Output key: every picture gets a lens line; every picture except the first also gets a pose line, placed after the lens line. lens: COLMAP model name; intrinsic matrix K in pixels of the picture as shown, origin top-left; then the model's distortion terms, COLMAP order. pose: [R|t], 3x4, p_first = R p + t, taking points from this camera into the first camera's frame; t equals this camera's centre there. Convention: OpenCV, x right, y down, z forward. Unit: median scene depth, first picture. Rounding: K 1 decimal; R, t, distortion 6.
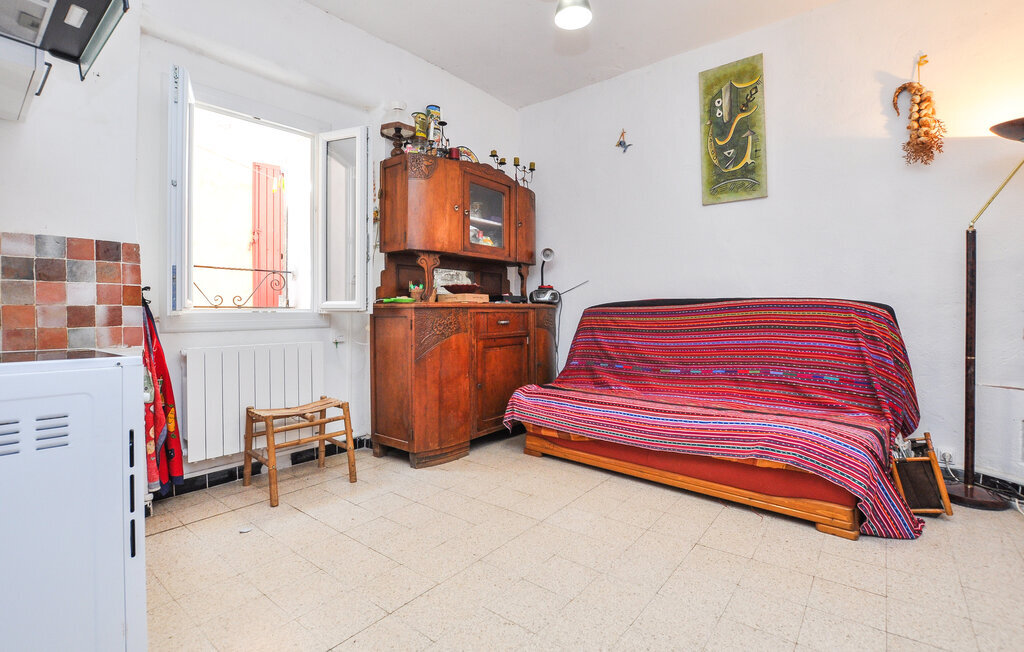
lens RADIAL K [[468.2, 0, 496.8], [0, 468.2, 317.2], [0, 0, 1]] dist [-0.007953, 0.000397]
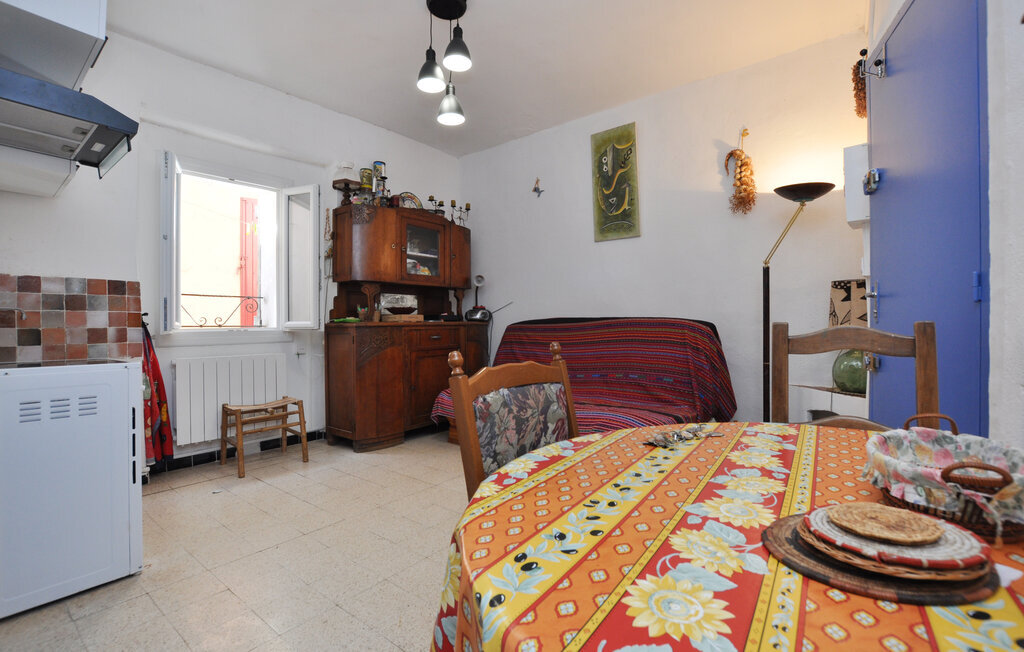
lens RADIAL K [[465.0, 0, 494.5], [0, 465.0, 326.8], [0, 0, 1]] dist [0.000014, -0.000575]
pose [[0.999972, -0.004817, -0.005641, 0.203235], [0.004782, 0.999969, -0.006234, -0.009519], [0.005670, 0.006207, 0.999965, -0.258301]]
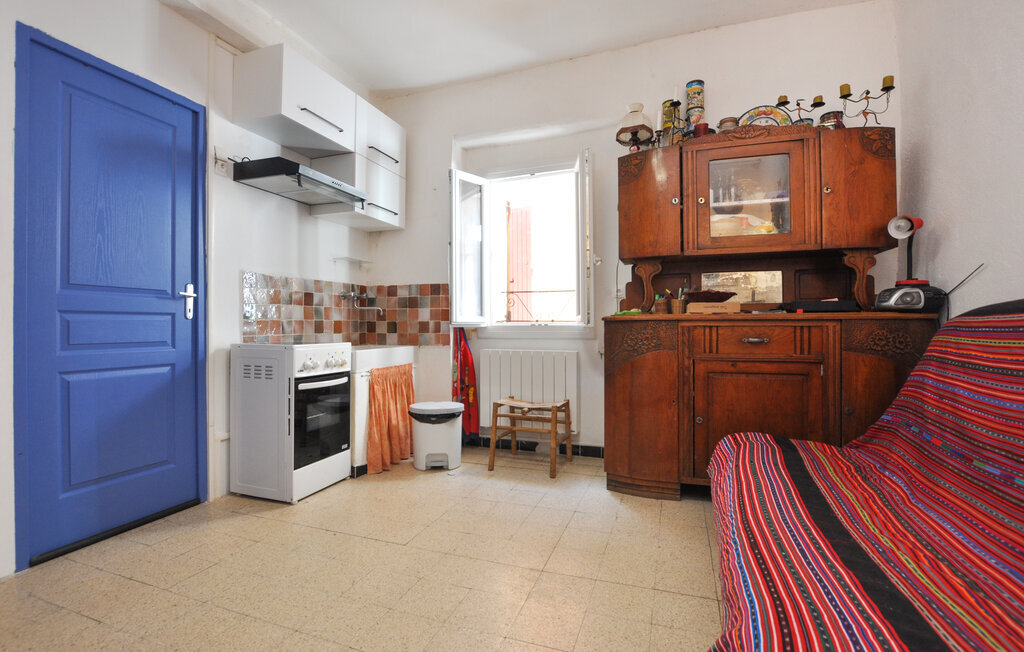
lens RADIAL K [[468.2, 0, 496.8], [0, 468.2, 317.2], [0, 0, 1]] dist [-0.007953, 0.000397]
pose [[0.340520, -0.008609, -0.940198, 0.632131], [-0.007523, 0.999901, -0.011881, -0.014281], [0.940207, 0.011119, 0.340422, 0.444460]]
